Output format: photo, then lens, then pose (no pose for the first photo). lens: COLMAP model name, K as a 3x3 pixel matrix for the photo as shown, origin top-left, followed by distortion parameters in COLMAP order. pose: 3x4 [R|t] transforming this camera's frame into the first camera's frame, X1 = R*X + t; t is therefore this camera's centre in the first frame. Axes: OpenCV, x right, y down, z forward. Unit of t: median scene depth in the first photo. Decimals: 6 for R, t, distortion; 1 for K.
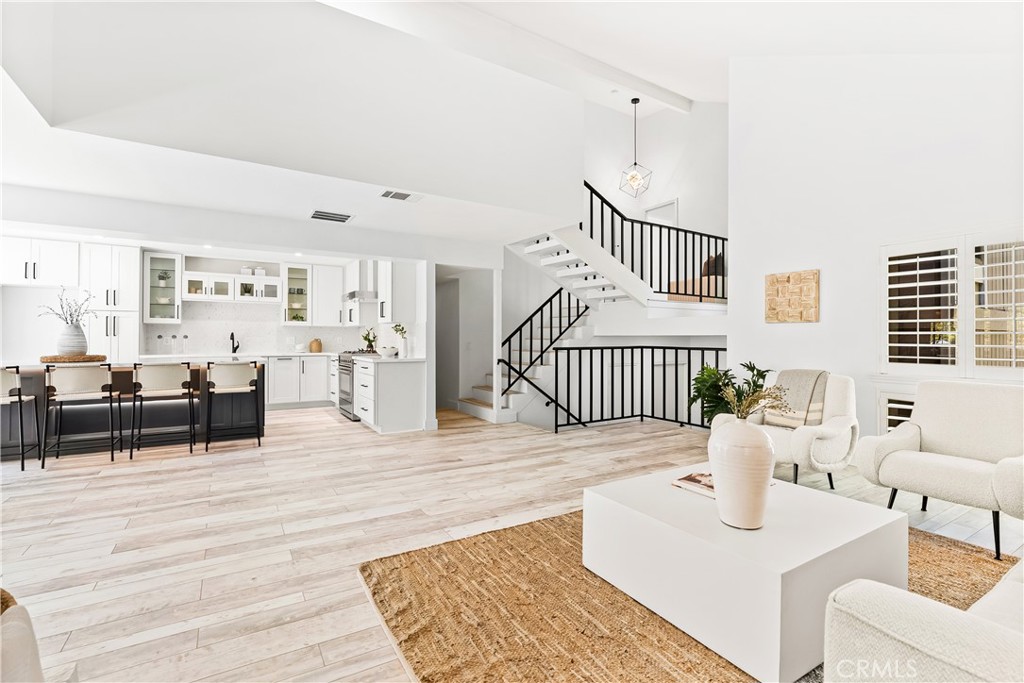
lens RADIAL K [[466.0, 0, 508.1], [0, 466.0, 334.4], [0, 0, 1]] dist [-0.000996, 0.000404]
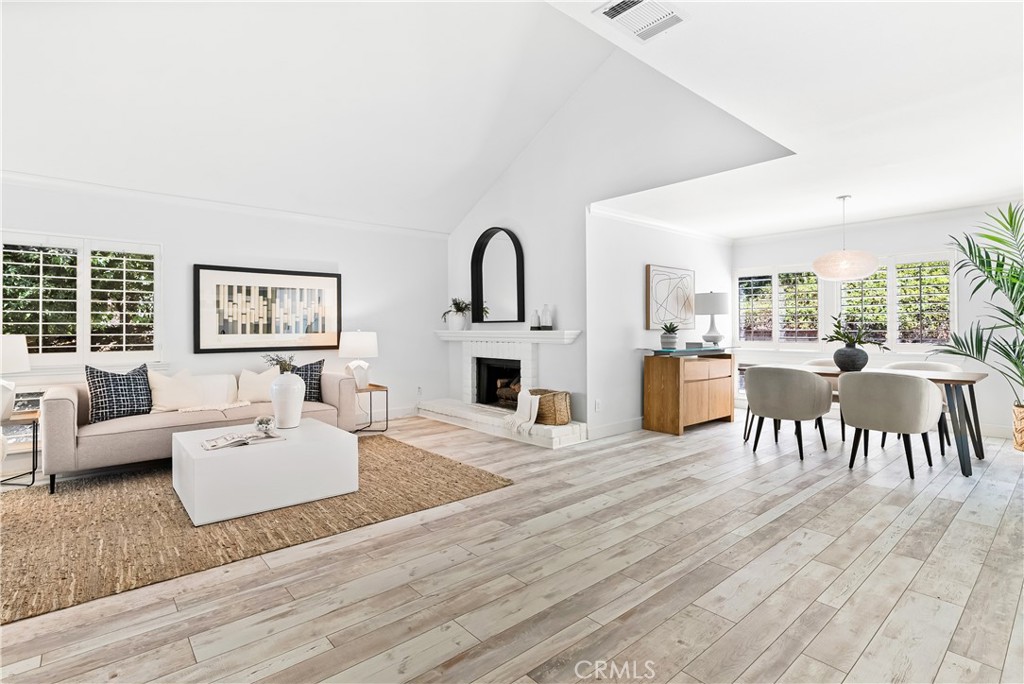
lens RADIAL K [[494.8, 0, 517.0], [0, 494.8, 333.8], [0, 0, 1]] dist [0.002813, 0.000149]
pose [[-0.983224, 0.004408, -0.182347, -0.030724], [0.004704, 0.999988, -0.001189, 0.017495], [0.182340, -0.002027, -0.983234, 1.935480]]
